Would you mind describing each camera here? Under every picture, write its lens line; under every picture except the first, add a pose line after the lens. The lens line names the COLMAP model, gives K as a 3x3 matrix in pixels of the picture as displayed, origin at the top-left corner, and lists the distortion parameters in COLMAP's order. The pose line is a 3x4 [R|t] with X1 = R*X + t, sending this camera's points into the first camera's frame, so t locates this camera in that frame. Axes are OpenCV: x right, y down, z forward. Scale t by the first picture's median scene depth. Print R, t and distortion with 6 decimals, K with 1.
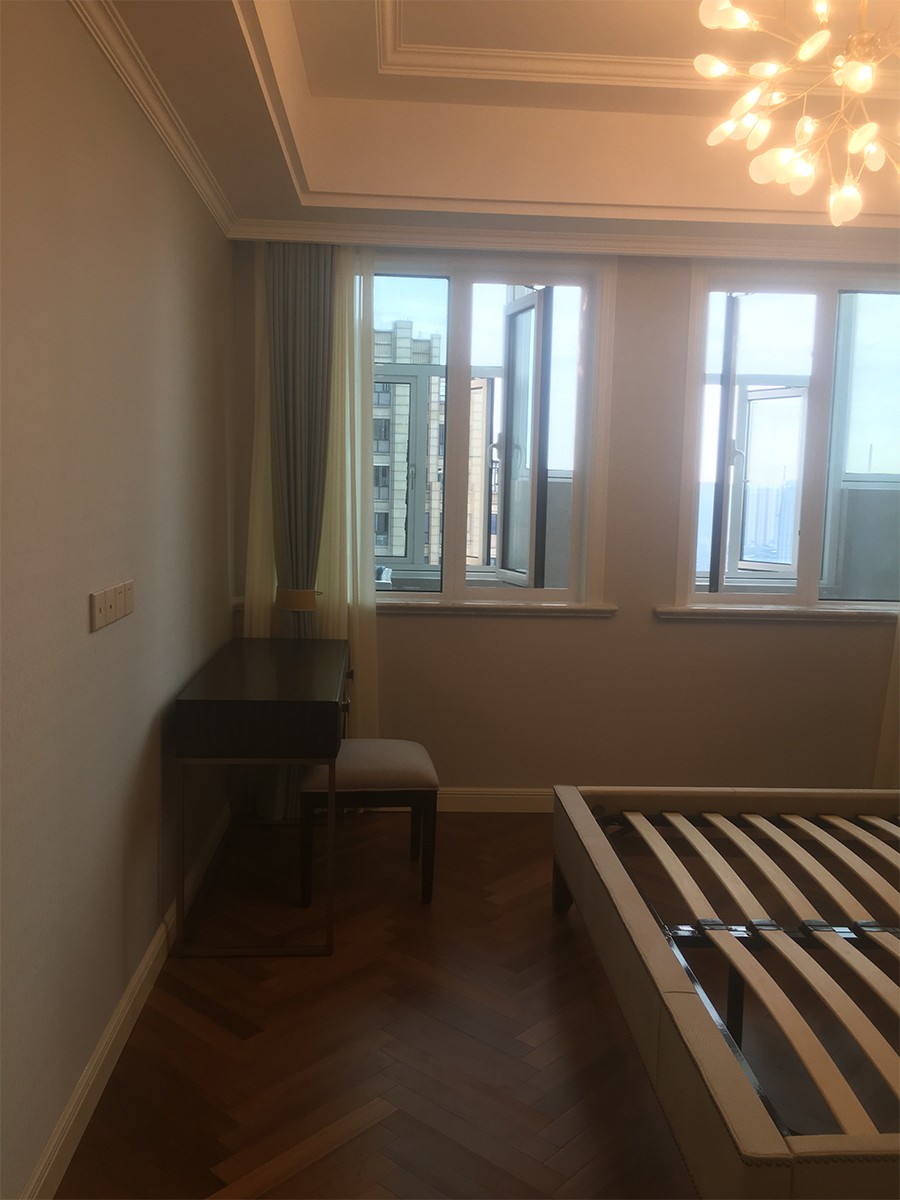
lens RADIAL K [[1026.7, 0, 451.2], [0, 1026.7, 595.0], [0, 0, 1]] dist [0.068499, -0.082711]
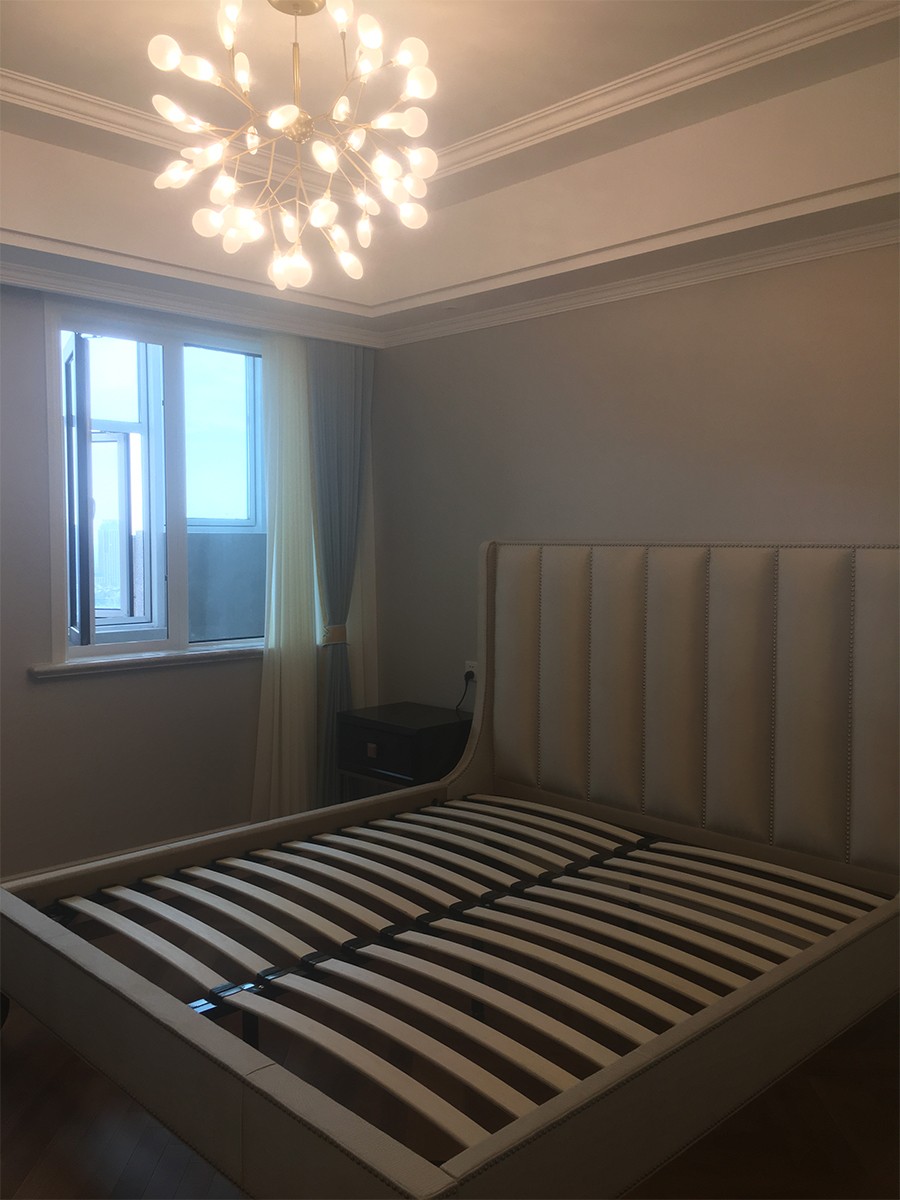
lens RADIAL K [[1026.7, 0, 452.5], [0, 1026.7, 611.8], [0, 0, 1]] dist [0.068499, -0.082711]
pose [[0.768156, -0.073285, 0.636055, -0.129373], [0.086447, 0.996202, 0.010380, -0.019855], [-0.634400, 0.047012, 0.771574, 0.070266]]
